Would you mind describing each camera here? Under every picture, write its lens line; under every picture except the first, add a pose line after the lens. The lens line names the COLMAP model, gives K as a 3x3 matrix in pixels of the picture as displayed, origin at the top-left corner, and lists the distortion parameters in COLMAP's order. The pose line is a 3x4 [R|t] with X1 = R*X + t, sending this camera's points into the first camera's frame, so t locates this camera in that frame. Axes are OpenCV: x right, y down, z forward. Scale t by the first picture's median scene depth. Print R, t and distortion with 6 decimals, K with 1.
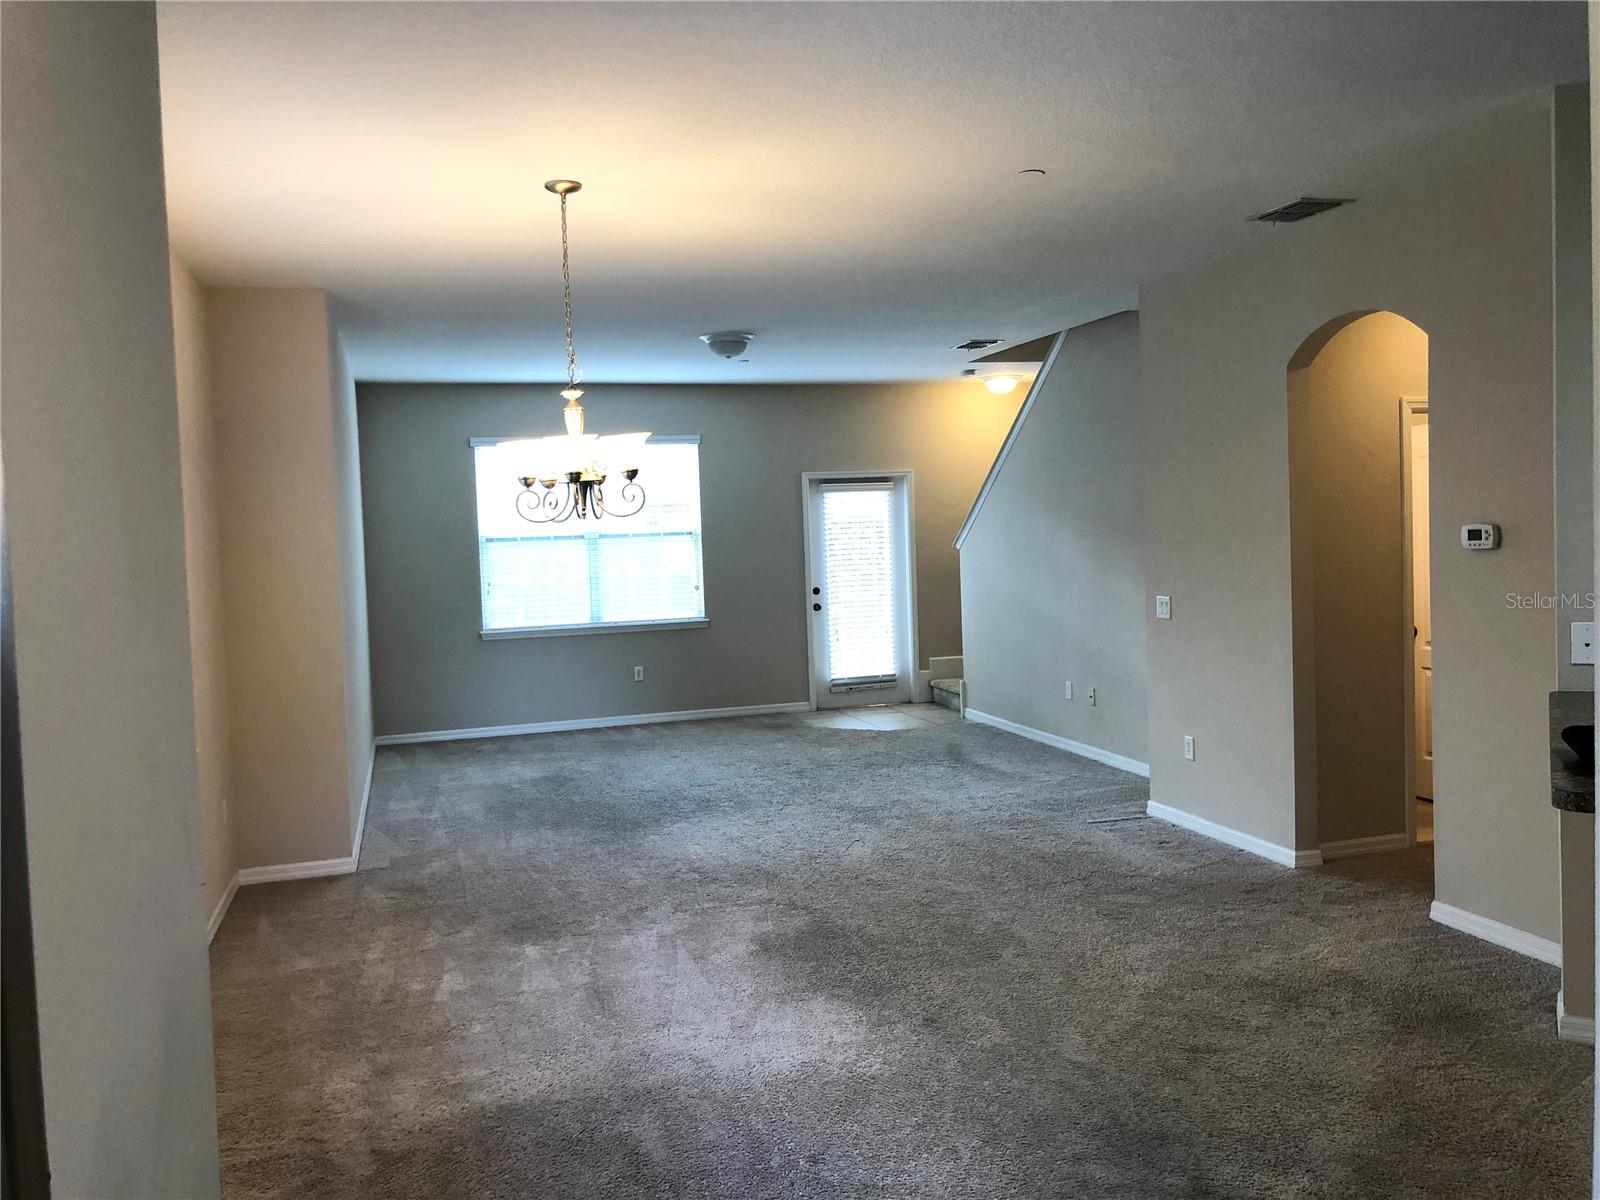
lens RADIAL K [[1316.3, 0, 800.0], [0, 1316.3, 600.0], [0, 0, 1]] dist [-0.003435, -0.001236]
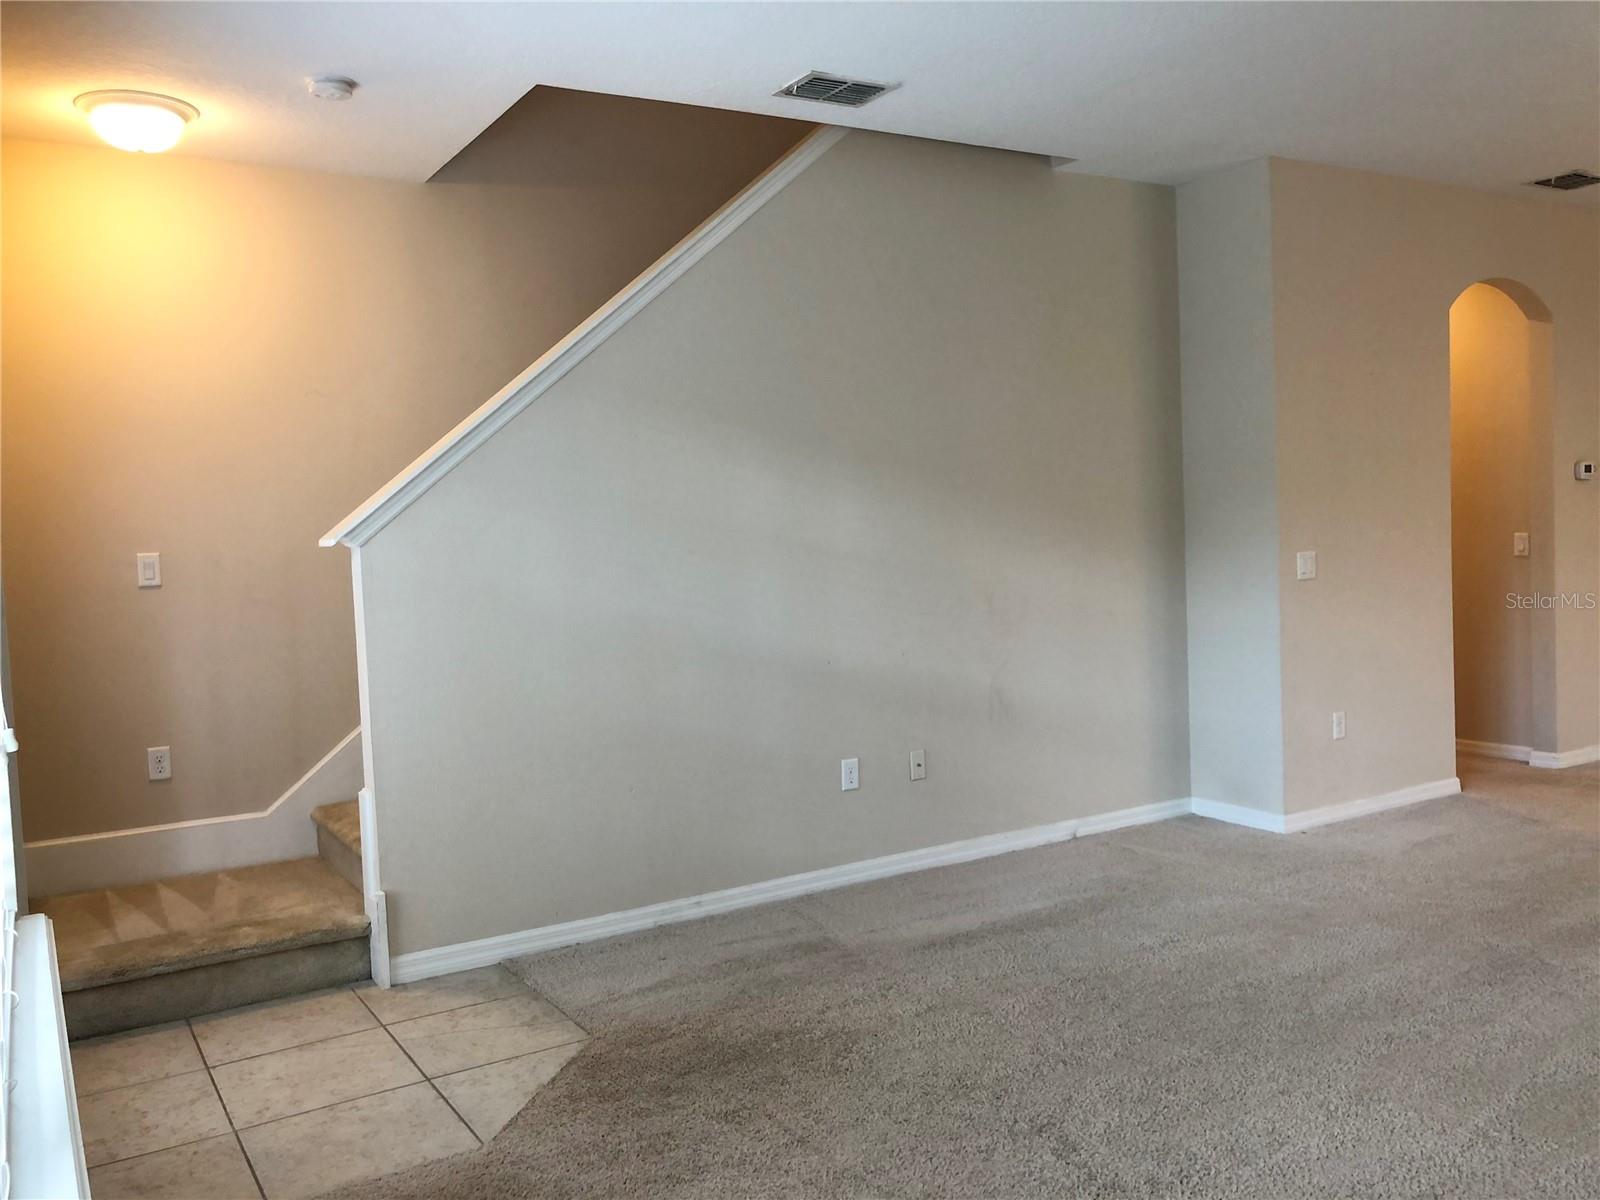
lens RADIAL K [[1316.3, 0, 800.0], [0, 1316.3, 600.0], [0, 0, 1]] dist [-0.003435, -0.001236]
pose [[-0.255729, -0.013488, 0.966654, -0.379116], [0.106300, 0.993447, 0.041983, -0.036090], [-0.960887, 0.113492, -0.252620, 1.334092]]
